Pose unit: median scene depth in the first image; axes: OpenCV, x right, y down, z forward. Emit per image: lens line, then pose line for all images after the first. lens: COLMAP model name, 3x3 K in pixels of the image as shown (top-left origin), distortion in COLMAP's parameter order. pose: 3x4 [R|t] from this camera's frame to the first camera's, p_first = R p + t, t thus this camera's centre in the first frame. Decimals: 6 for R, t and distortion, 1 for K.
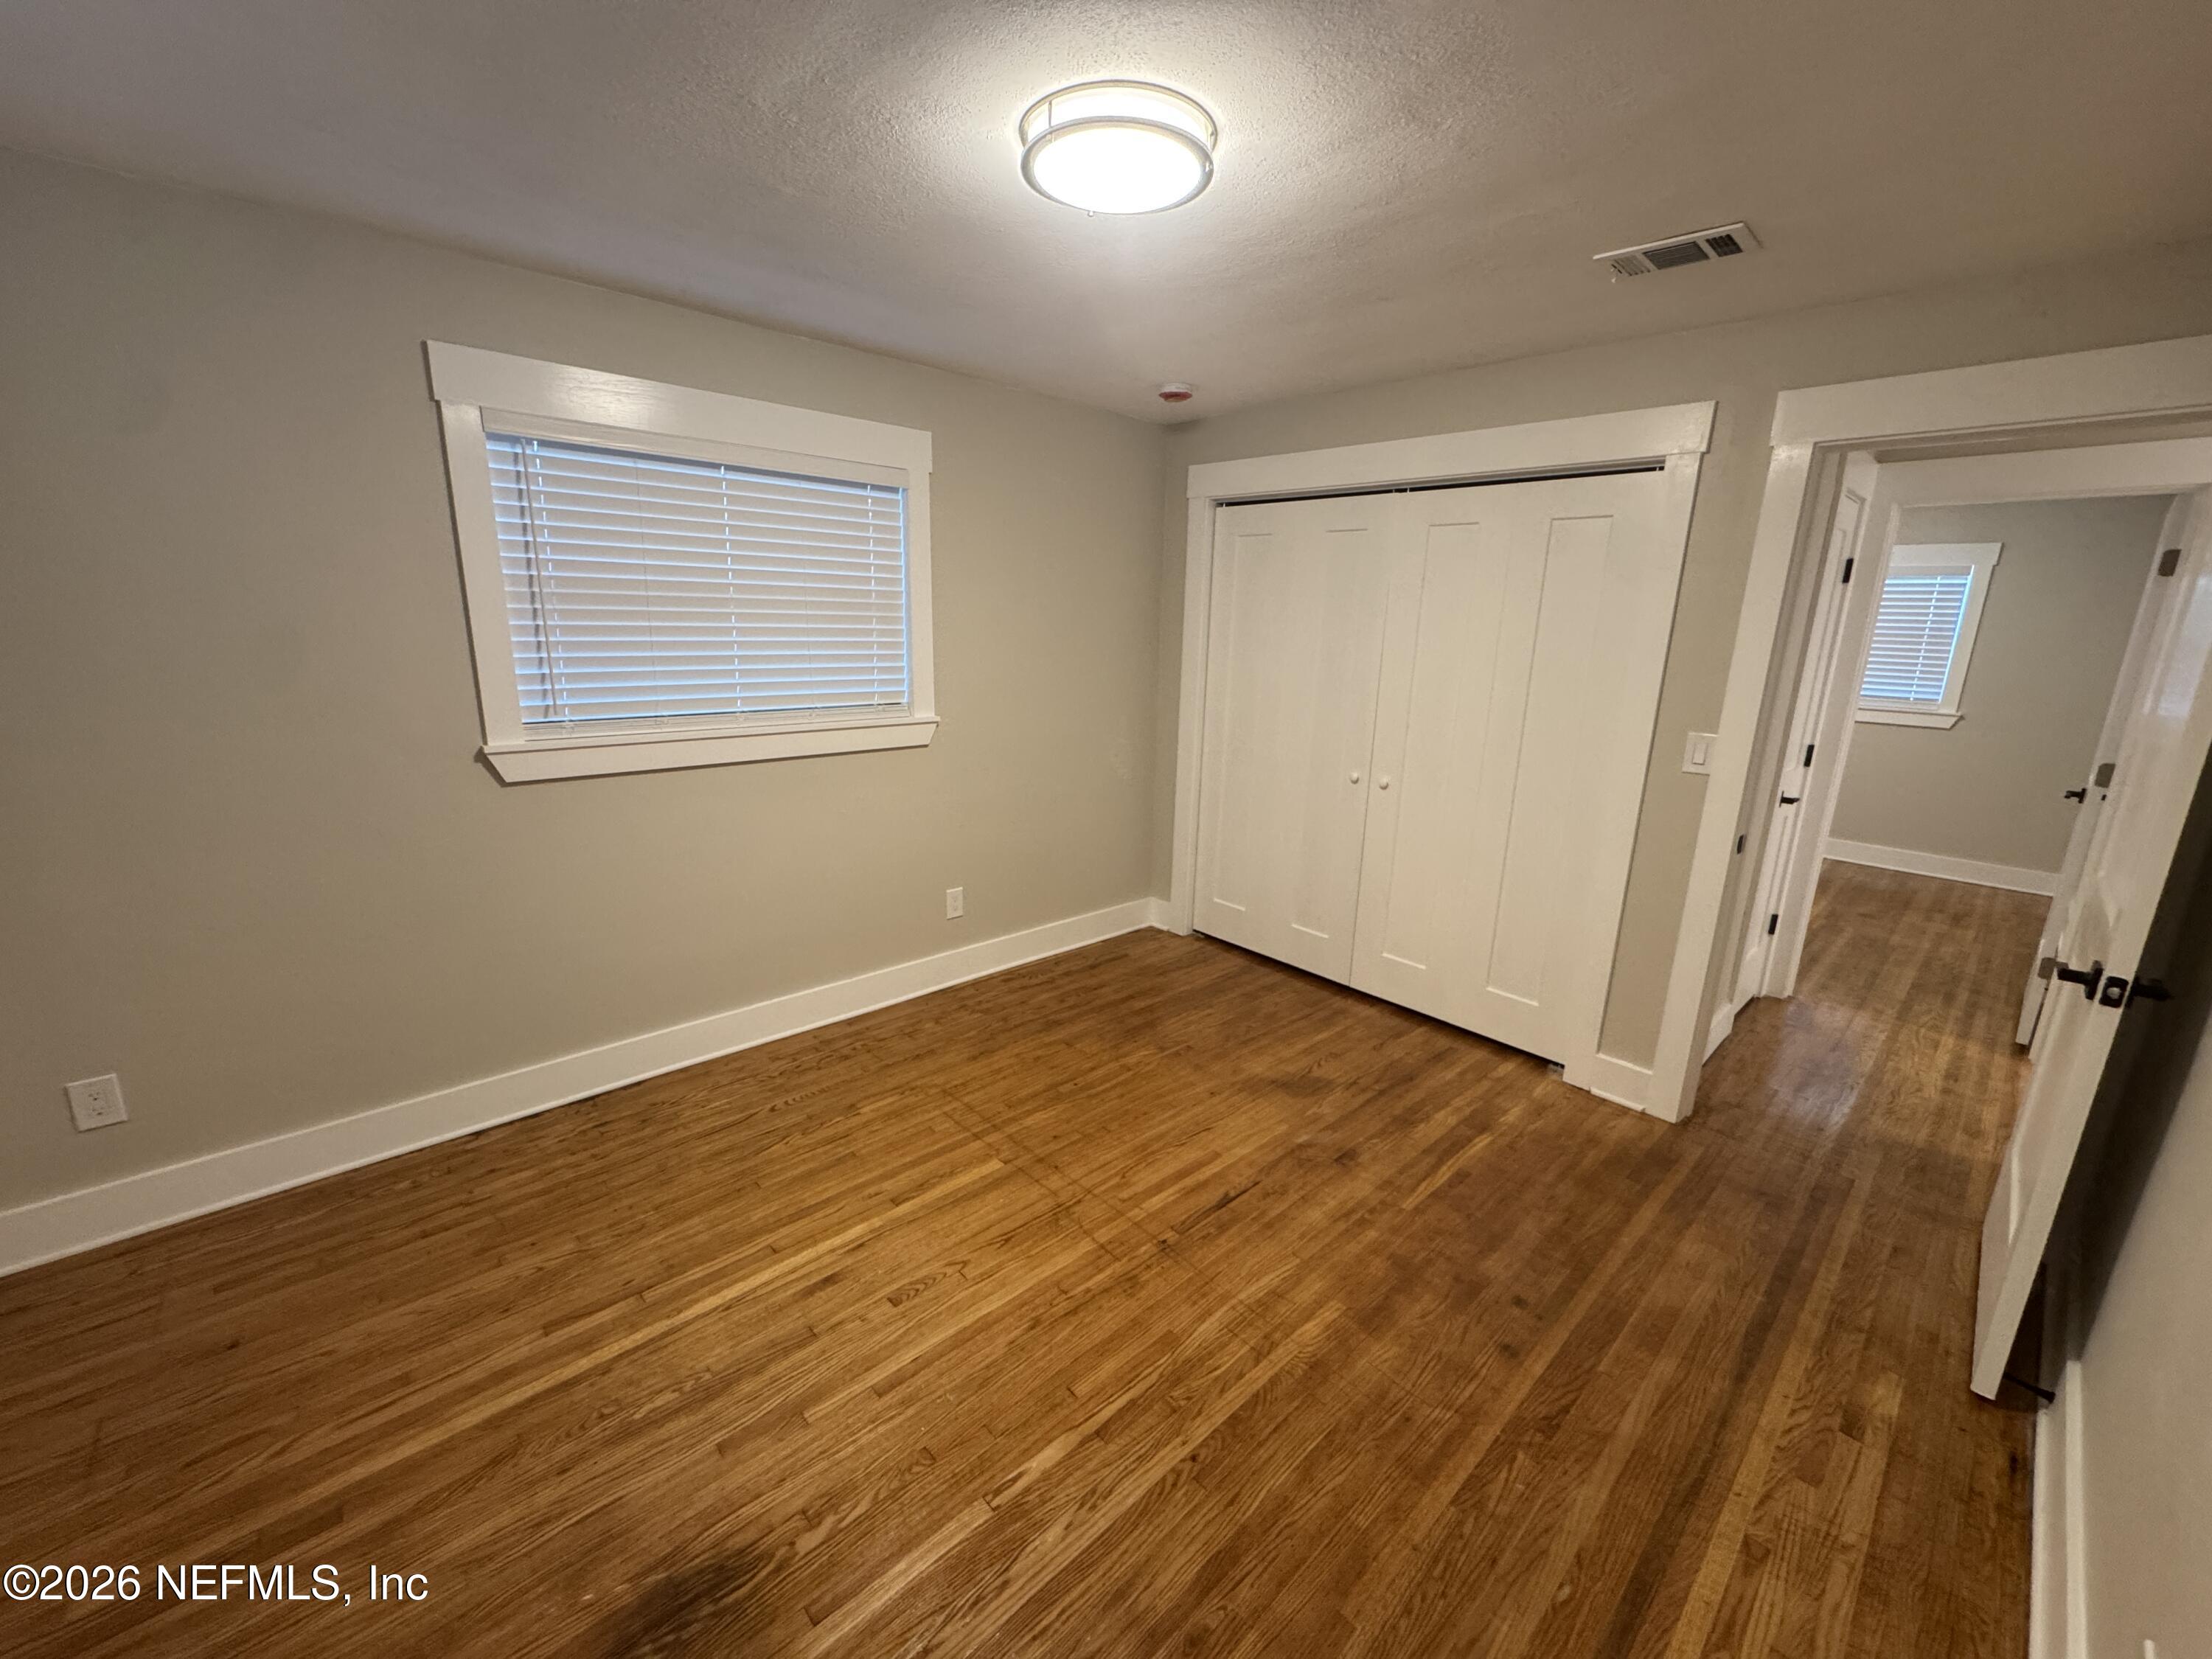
lens RADIAL K [[884.4, 0, 1106.0], [0, 884.4, 829.5], [0, 0, 1]] dist [-0.000633, -0.000085]
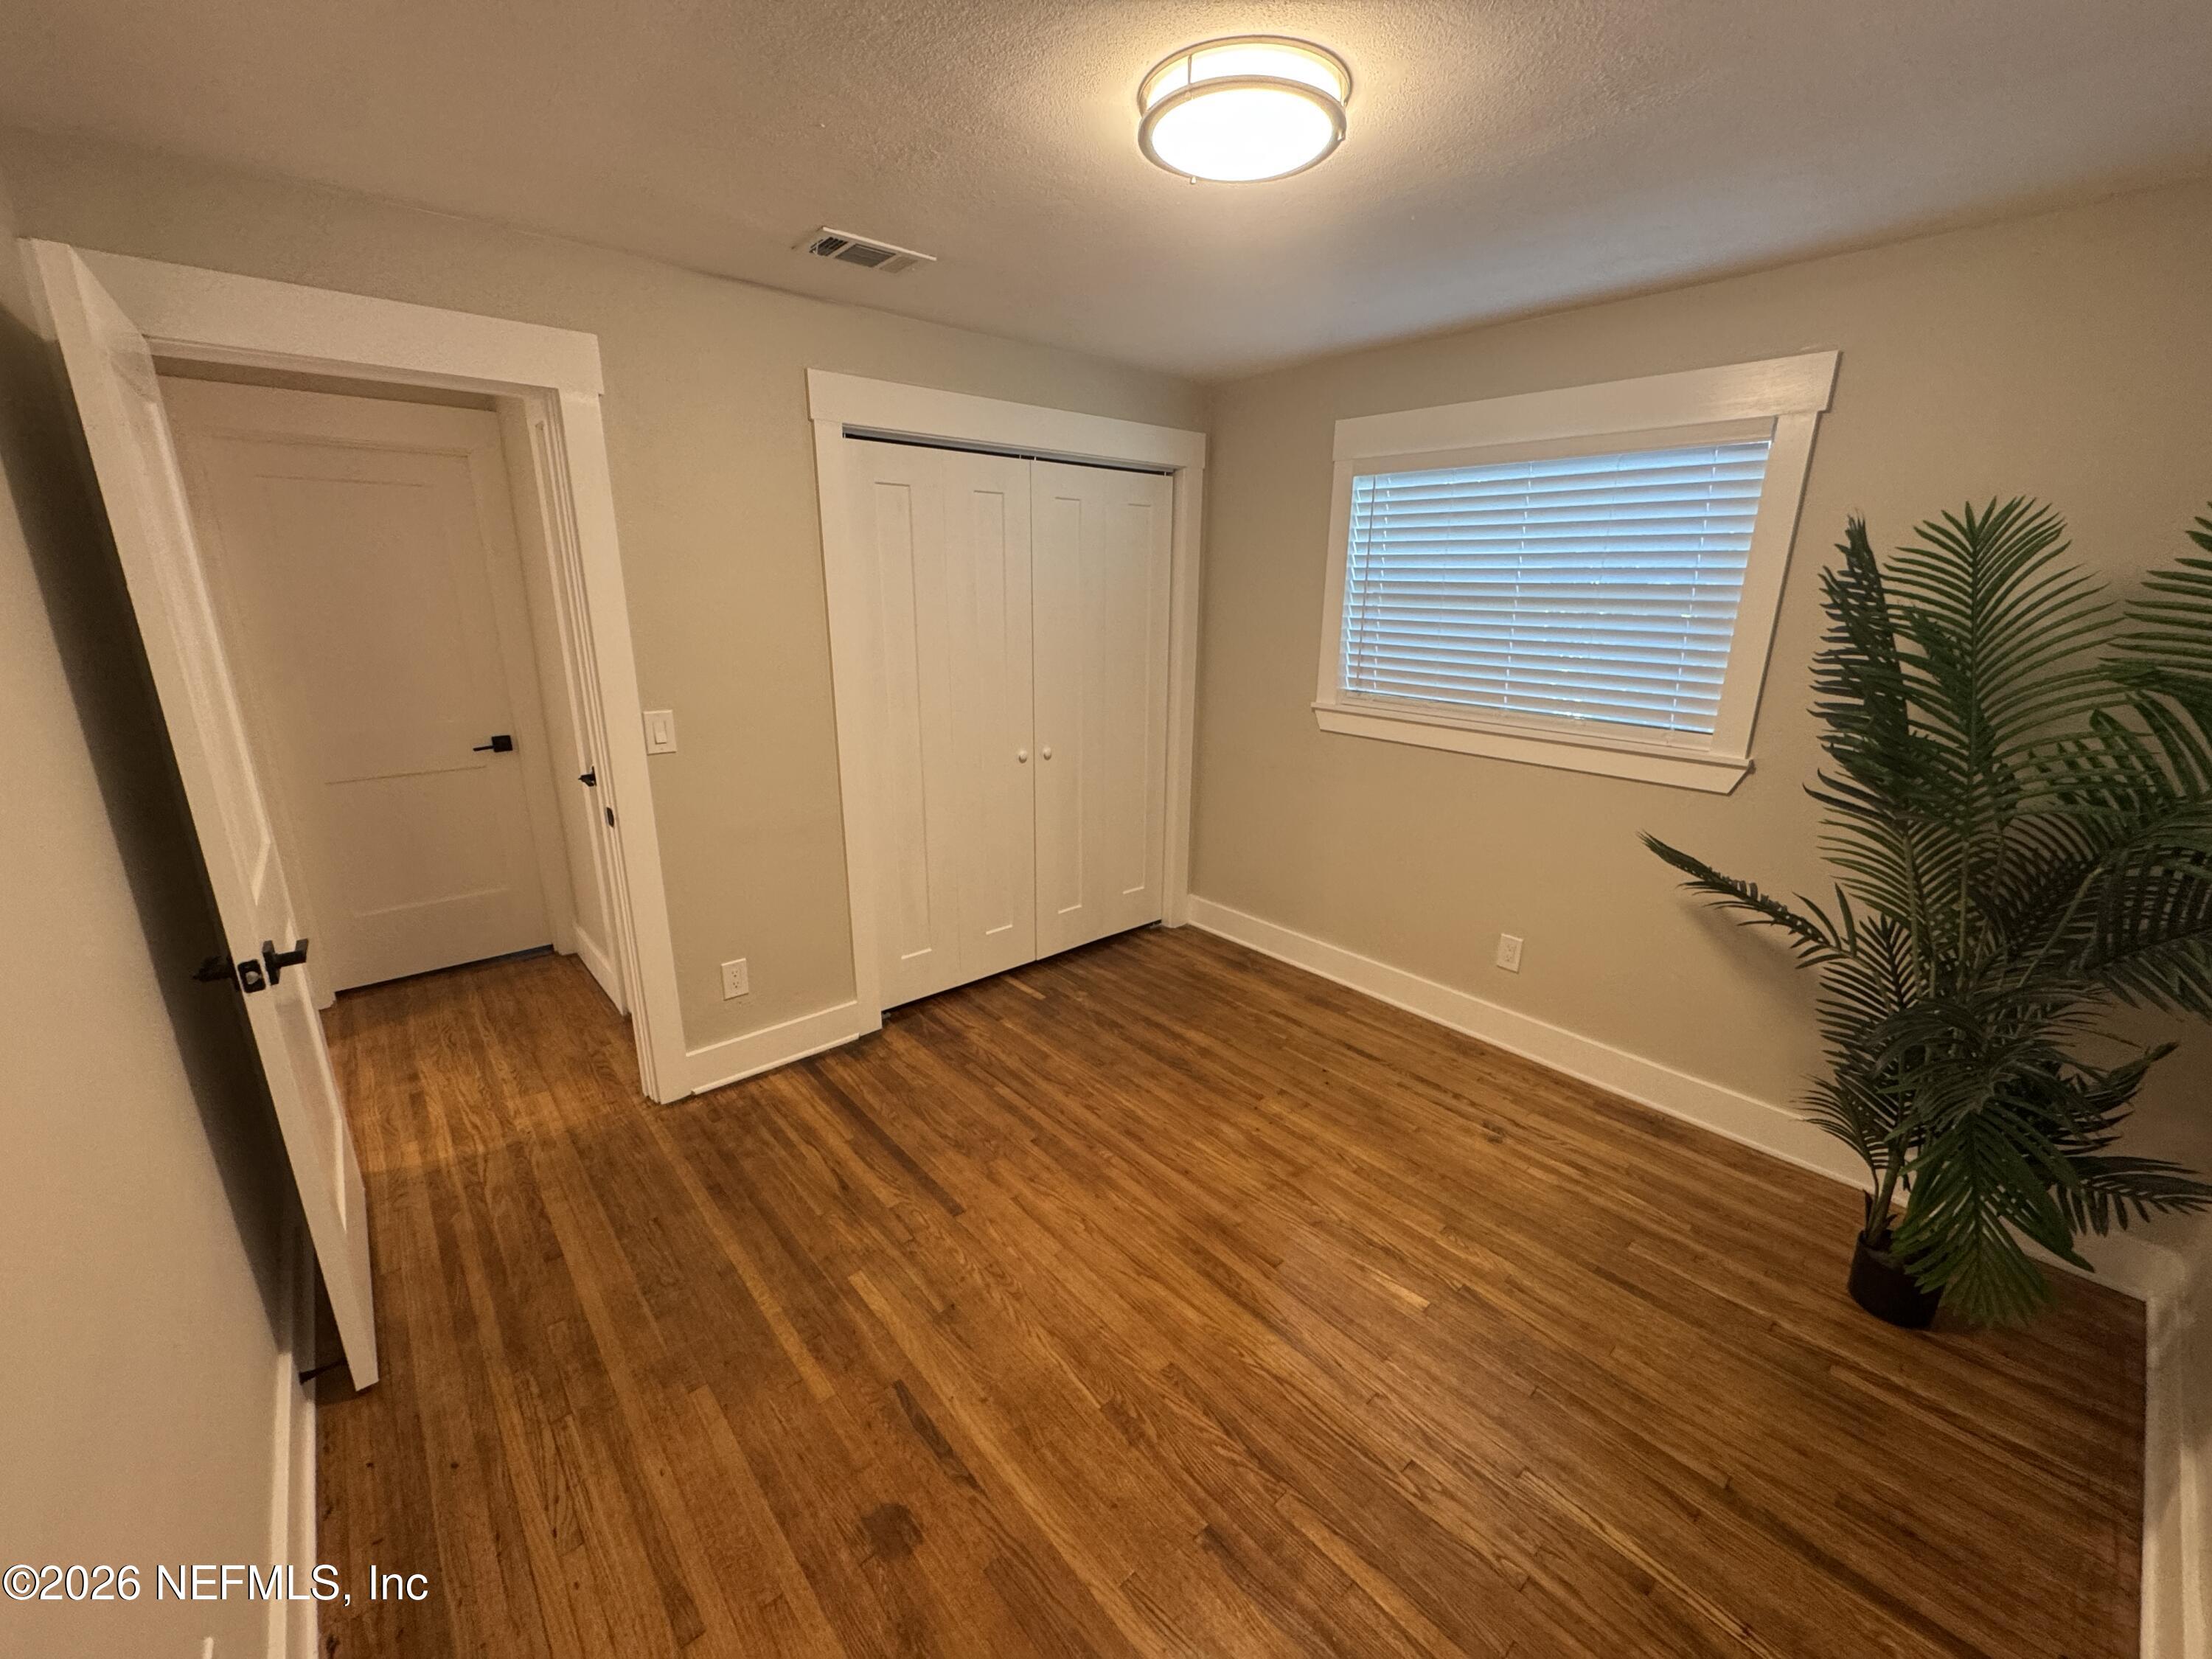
lens RADIAL K [[888.1, 0, 1106.0], [0, 888.1, 829.5], [0, 0, 1]] dist [-0.003070, 0.000093]
pose [[-0.033789, 0.237687, -0.970754, 0.889291], [-0.258438, 0.936195, 0.238220, -0.182248], [0.965437, 0.258929, 0.029794, 0.806943]]
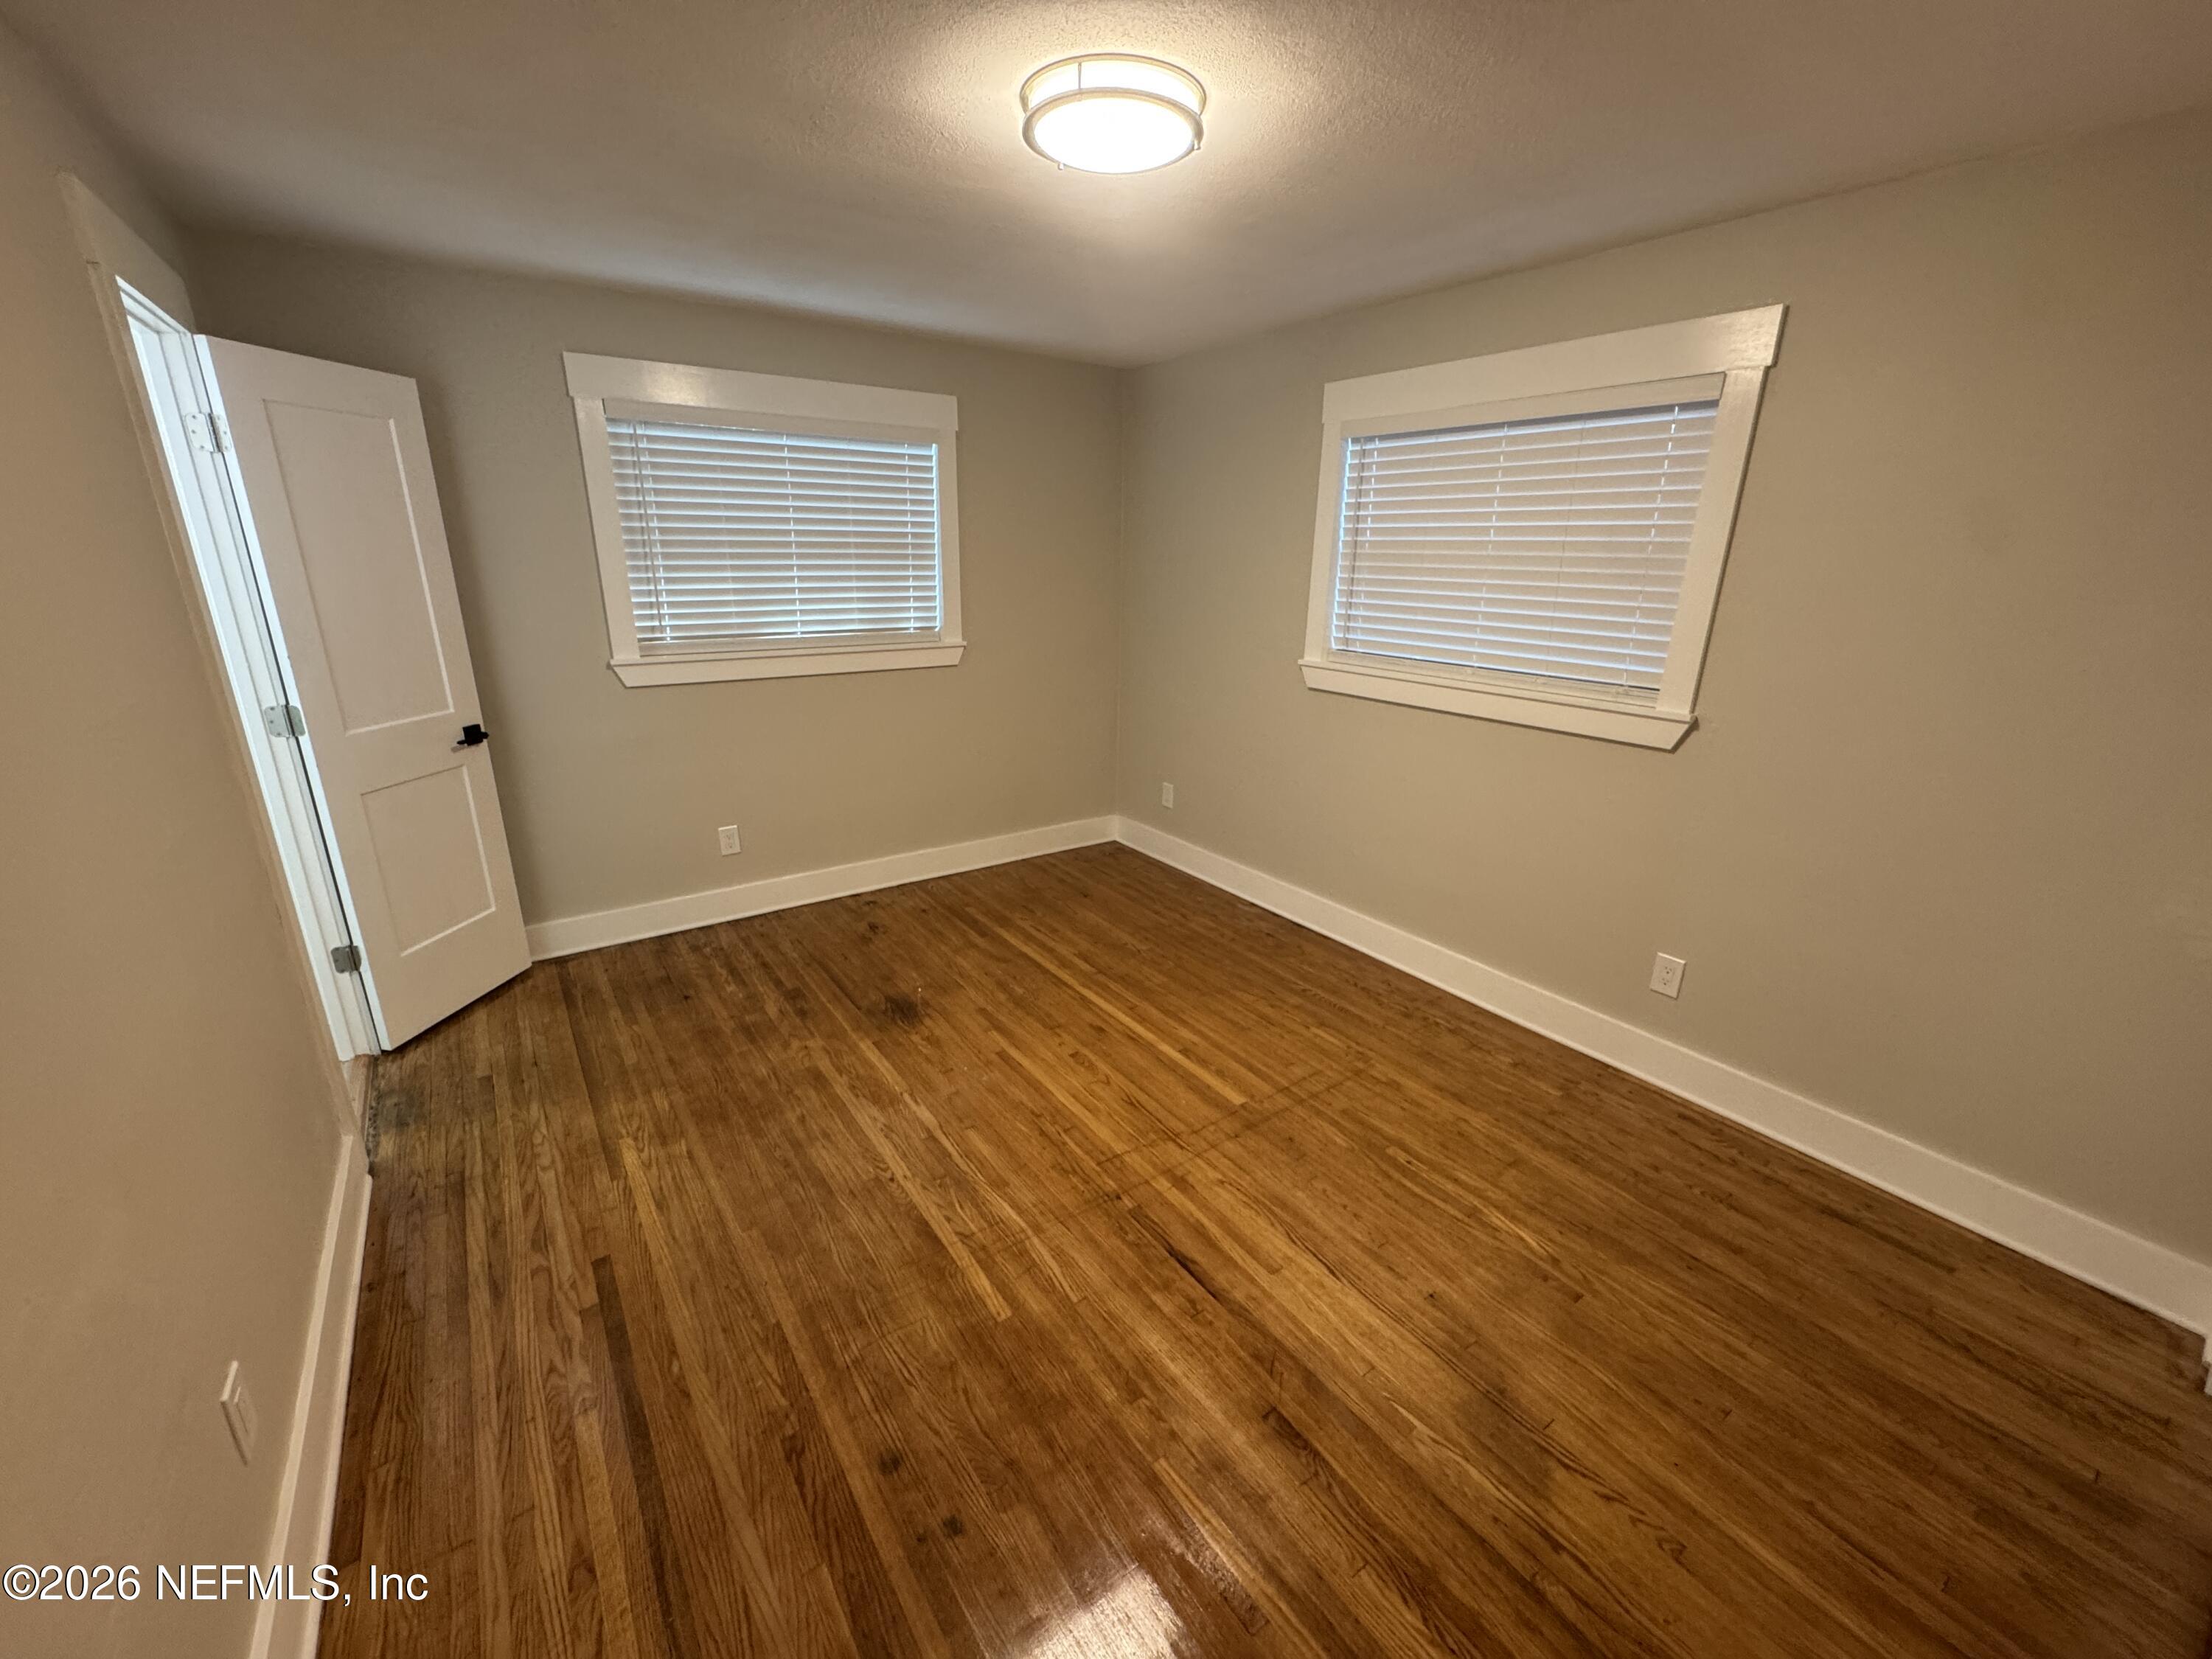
lens RADIAL K [[888.1, 0, 1106.0], [0, 888.1, 829.5], [0, 0, 1]] dist [-0.003070, 0.000093]
pose [[-0.136566, 0.269969, -0.953135, 1.023919], [-0.252789, 0.920799, 0.297029, -0.234165], [0.957835, 0.281506, -0.057505, 1.047460]]
